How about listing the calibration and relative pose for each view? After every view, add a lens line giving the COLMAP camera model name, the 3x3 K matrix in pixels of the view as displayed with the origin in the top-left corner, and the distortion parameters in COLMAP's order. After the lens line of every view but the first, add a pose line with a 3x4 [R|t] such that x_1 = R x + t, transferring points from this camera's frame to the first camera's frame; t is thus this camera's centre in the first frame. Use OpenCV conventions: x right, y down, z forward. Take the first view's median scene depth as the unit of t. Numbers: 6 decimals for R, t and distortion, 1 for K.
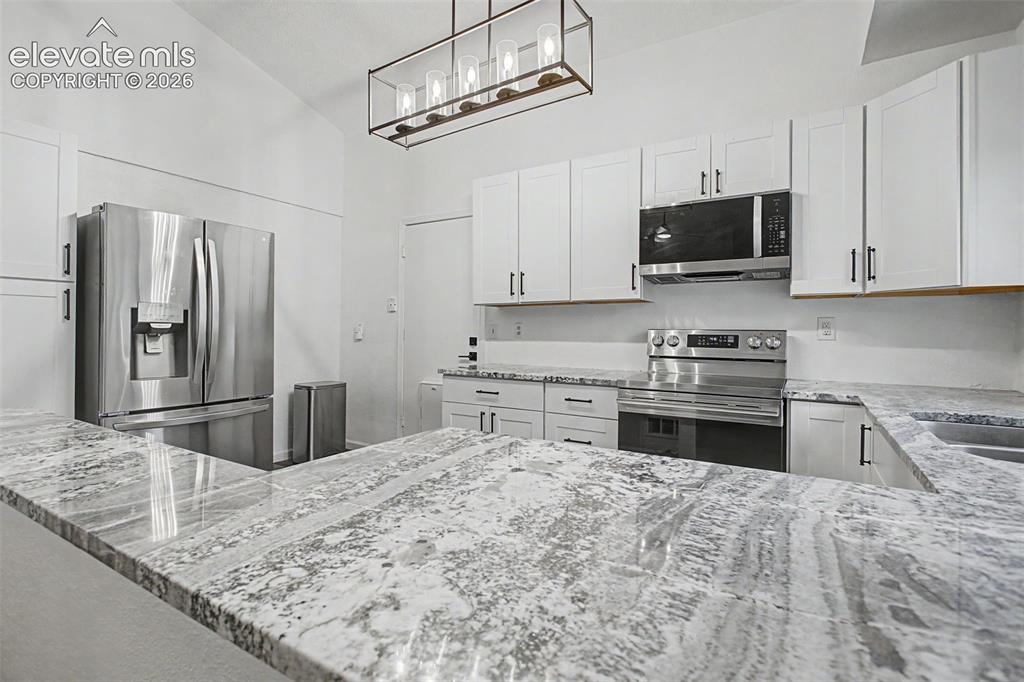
lens RADIAL K [[487.1, 0, 511.2], [0, 487.1, 329.4], [0, 0, 1]] dist [-0.001791, 0.000111]
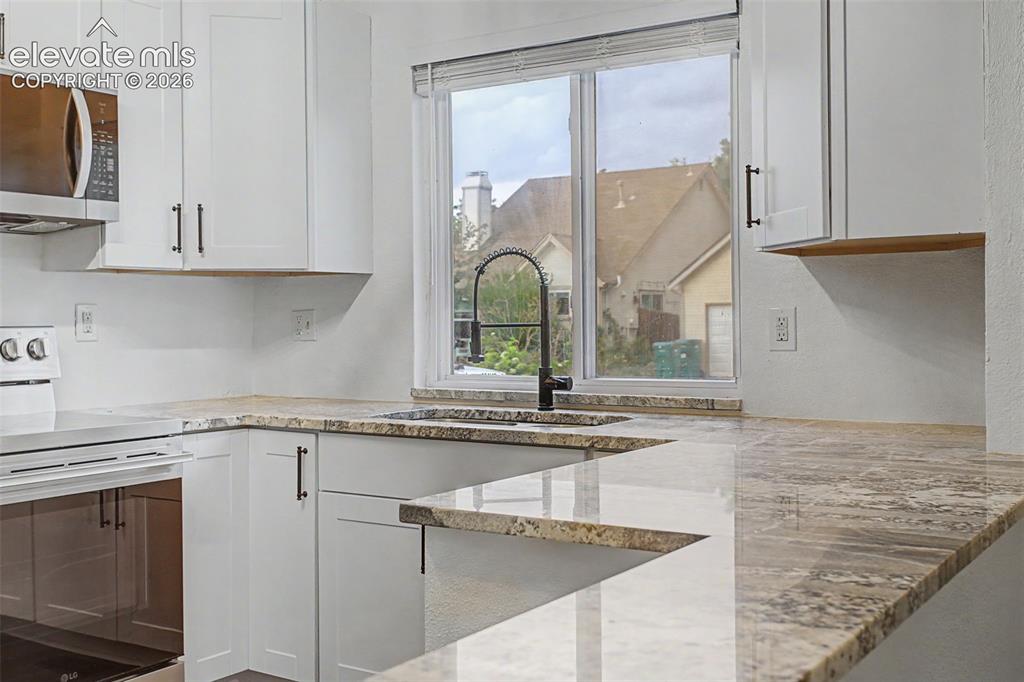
lens RADIAL K [[1131.1, 0, 509.6], [0, 1131.1, 327.4], [0, 0, 1]] dist [-0.007041, -0.005853]
pose [[0.050998, -0.013000, 0.998614, -0.733693], [0.009318, 0.999878, 0.012540, -0.008508], [-0.998655, 0.008666, 0.051113, 0.408051]]
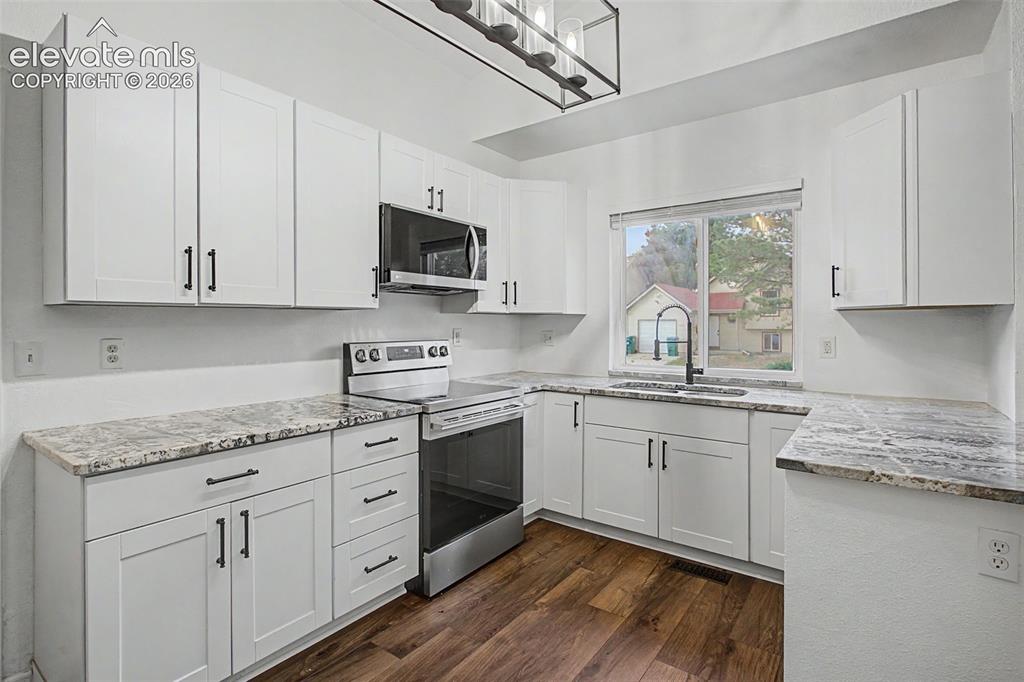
lens RADIAL K [[498.8, 0, 509.2], [0, 498.8, 326.4], [0, 0, 1]] dist [-0.002682, -0.000461]
pose [[0.101553, -0.009040, 0.994789, -0.631202], [0.000254, 0.999959, 0.009062, -0.042798], [-0.994830, -0.000667, 0.101551, 0.742936]]
